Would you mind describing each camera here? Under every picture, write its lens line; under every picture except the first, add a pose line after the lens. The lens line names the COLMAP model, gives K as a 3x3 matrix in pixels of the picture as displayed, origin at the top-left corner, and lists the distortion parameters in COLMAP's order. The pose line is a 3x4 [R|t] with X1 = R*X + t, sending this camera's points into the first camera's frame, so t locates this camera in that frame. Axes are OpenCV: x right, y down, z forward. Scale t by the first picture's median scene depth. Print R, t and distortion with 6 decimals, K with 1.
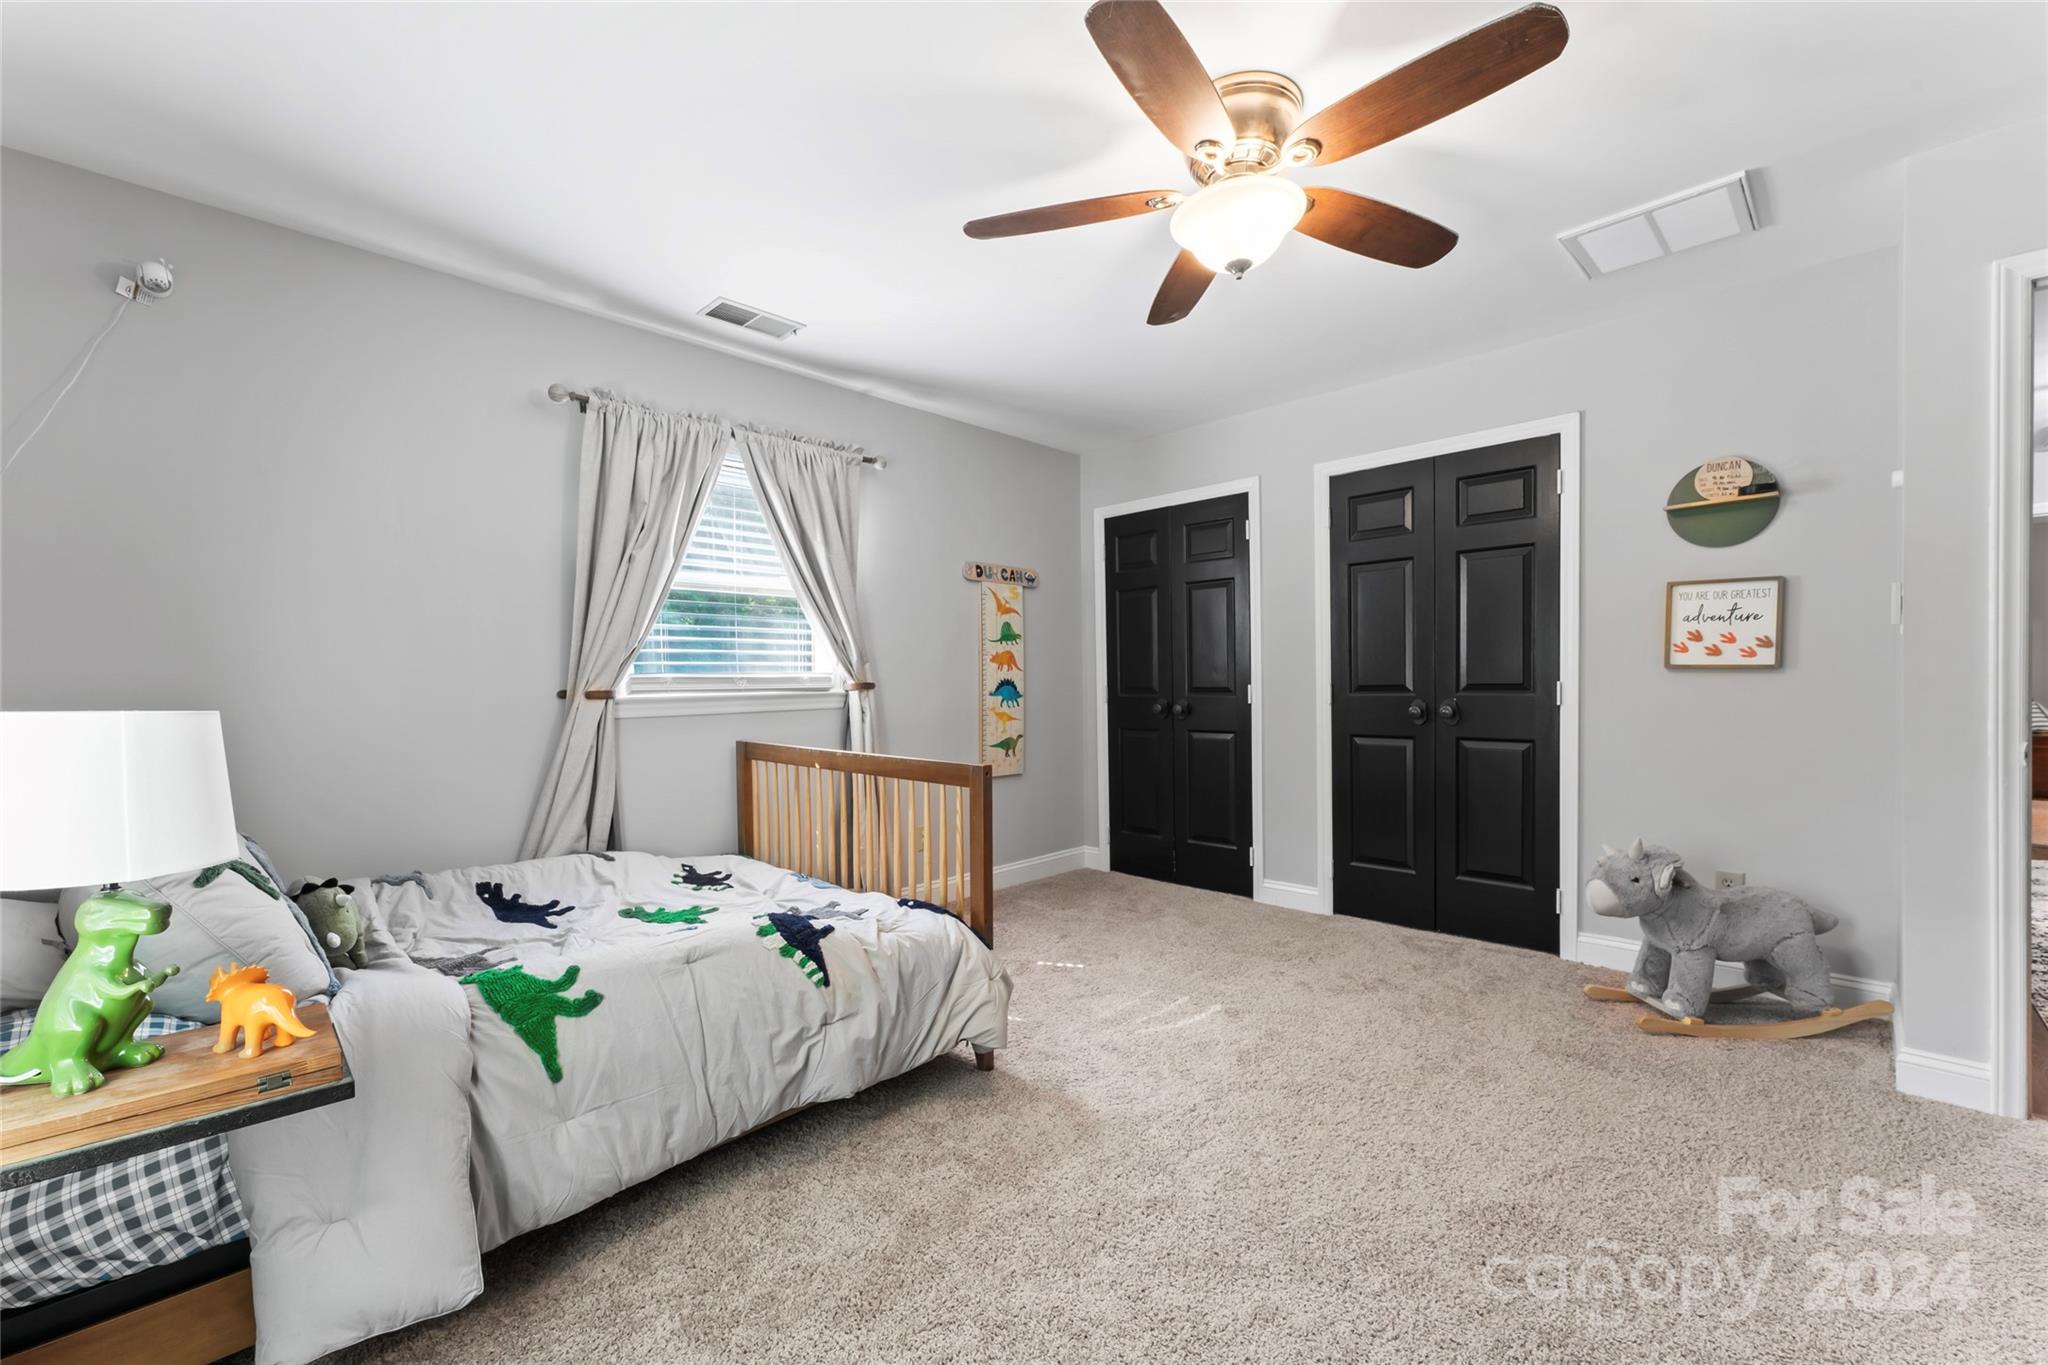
lens RADIAL K [[824.5, 0, 1023.8], [0, 824.5, 695.8], [0, 0, 1]] dist [0.000185, -0.000013]
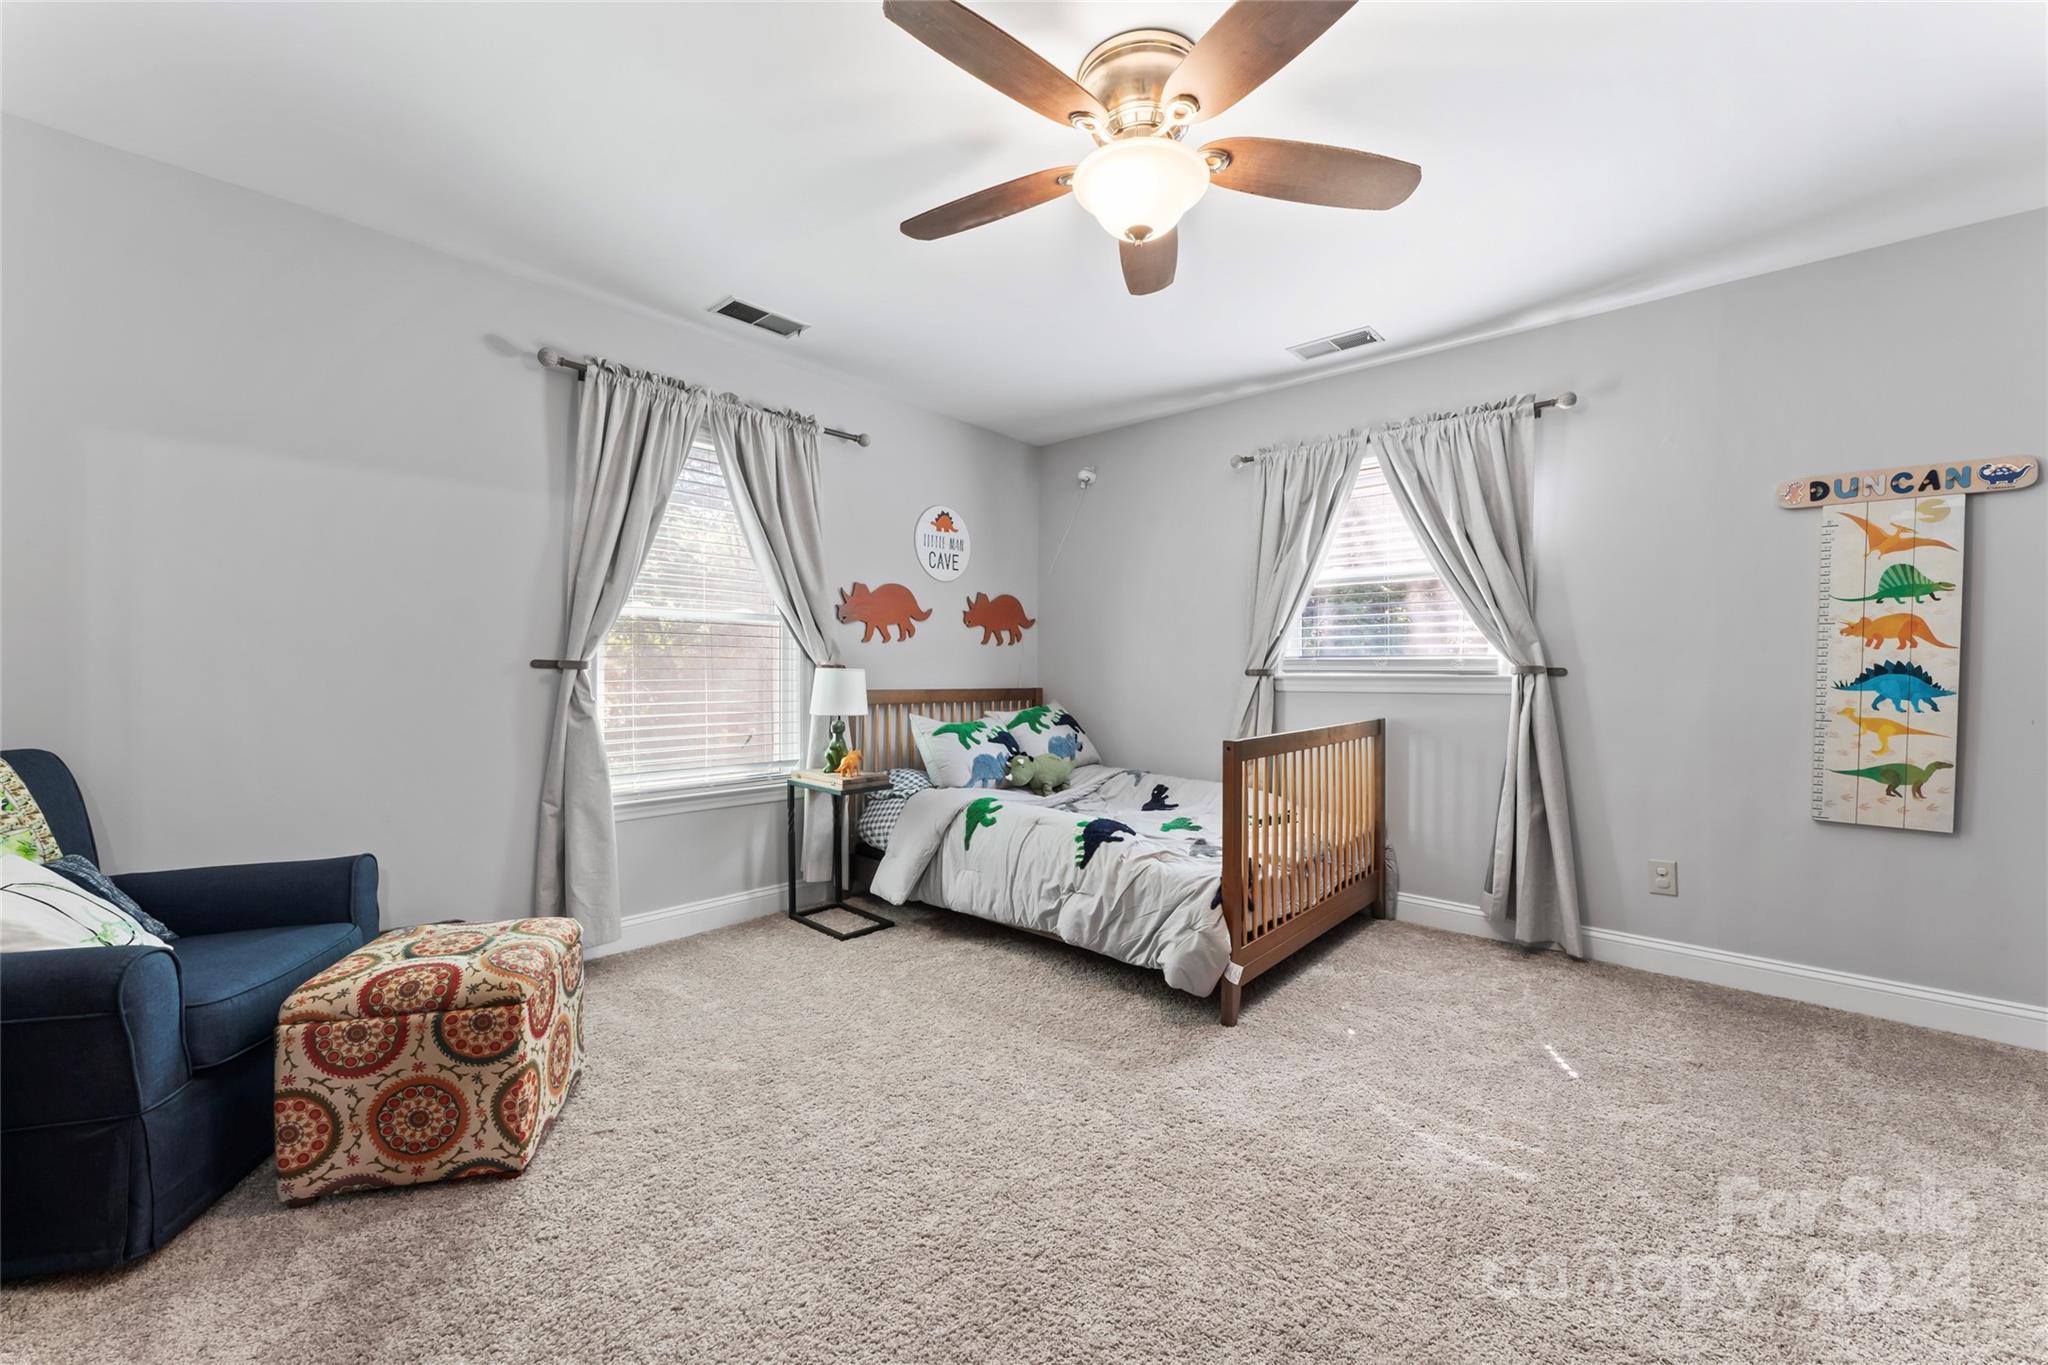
lens RADIAL K [[804.9, 0, 1025.9], [0, 804.9, 681.4], [0, 0, 1]] dist [0.000416, -0.000007]
pose [[0.050297, 0.026911, -0.998372, 0.588788], [-0.021682, 0.999431, 0.025847, -0.009411], [0.998499, 0.020346, 0.050851, 0.407144]]
